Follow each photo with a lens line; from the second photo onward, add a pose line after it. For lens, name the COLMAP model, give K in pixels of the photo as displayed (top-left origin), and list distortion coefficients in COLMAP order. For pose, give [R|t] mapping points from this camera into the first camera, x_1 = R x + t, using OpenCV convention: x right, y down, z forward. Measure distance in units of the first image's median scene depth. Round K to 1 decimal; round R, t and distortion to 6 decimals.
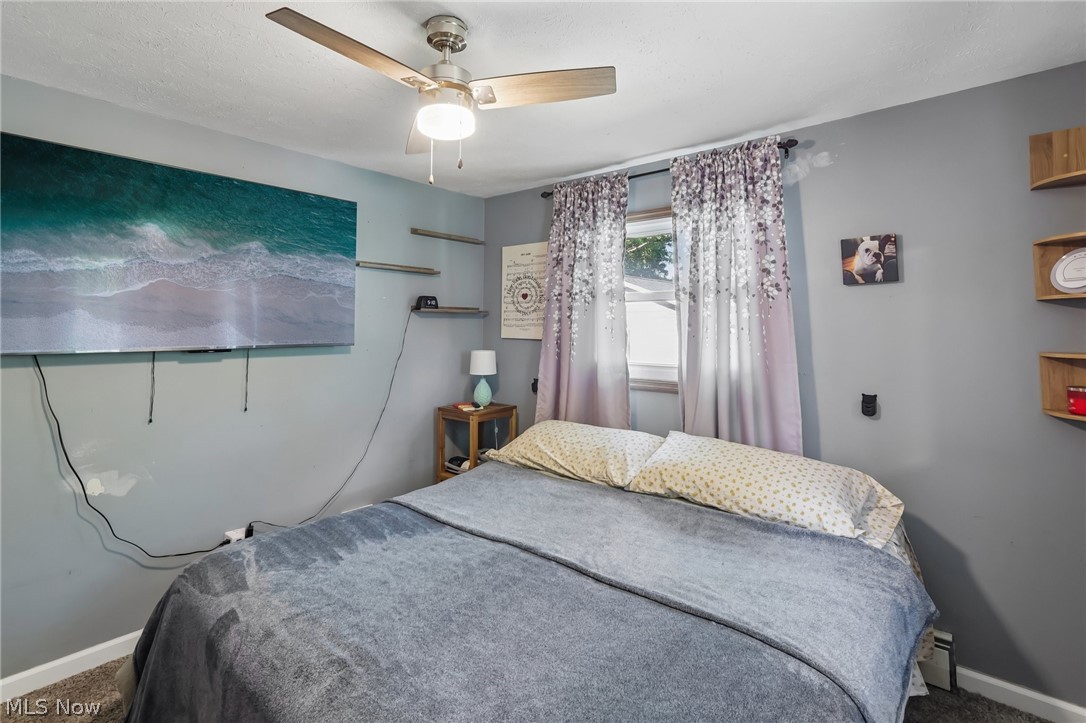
lens RADIAL K [[536.5, 0, 540.8], [0, 536.5, 323.4], [0, 0, 1]] dist [0.001438, 0.000362]
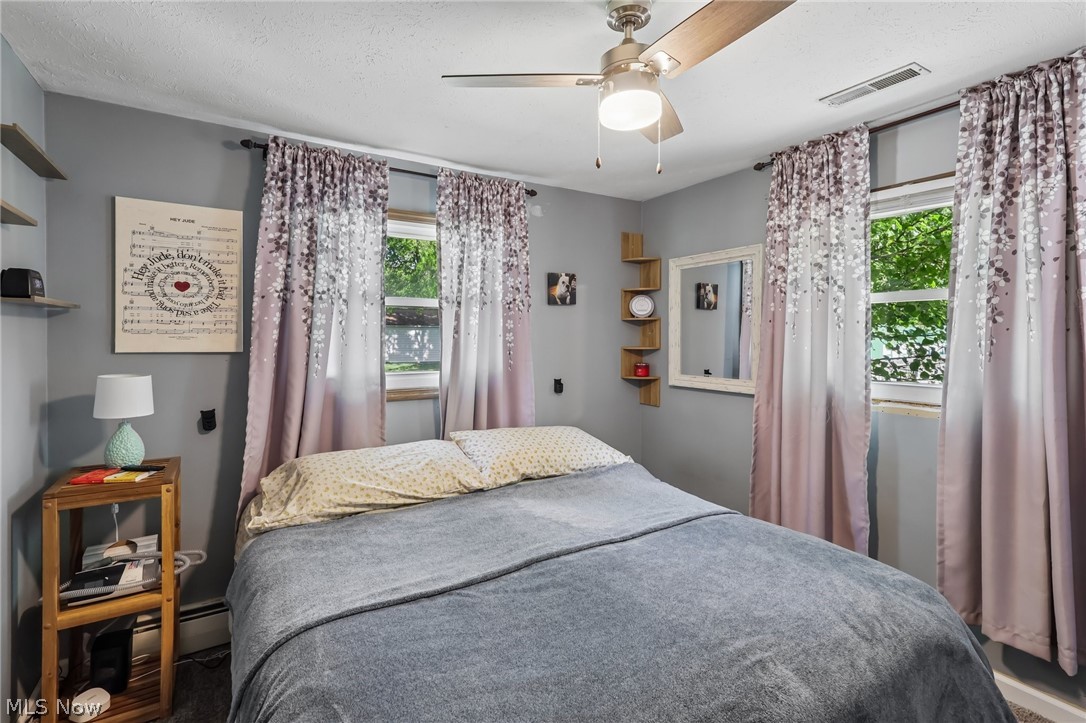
lens RADIAL K [[504.5, 0, 543.5], [0, 504.5, 364.8], [0, 0, 1]] dist [0.010179, 0.000235]
pose [[0.302295, -0.059022, 0.951385, -0.626538], [-0.006230, 0.997938, 0.063889, 0.002658], [-0.953194, -0.025240, 0.301304, 0.517121]]
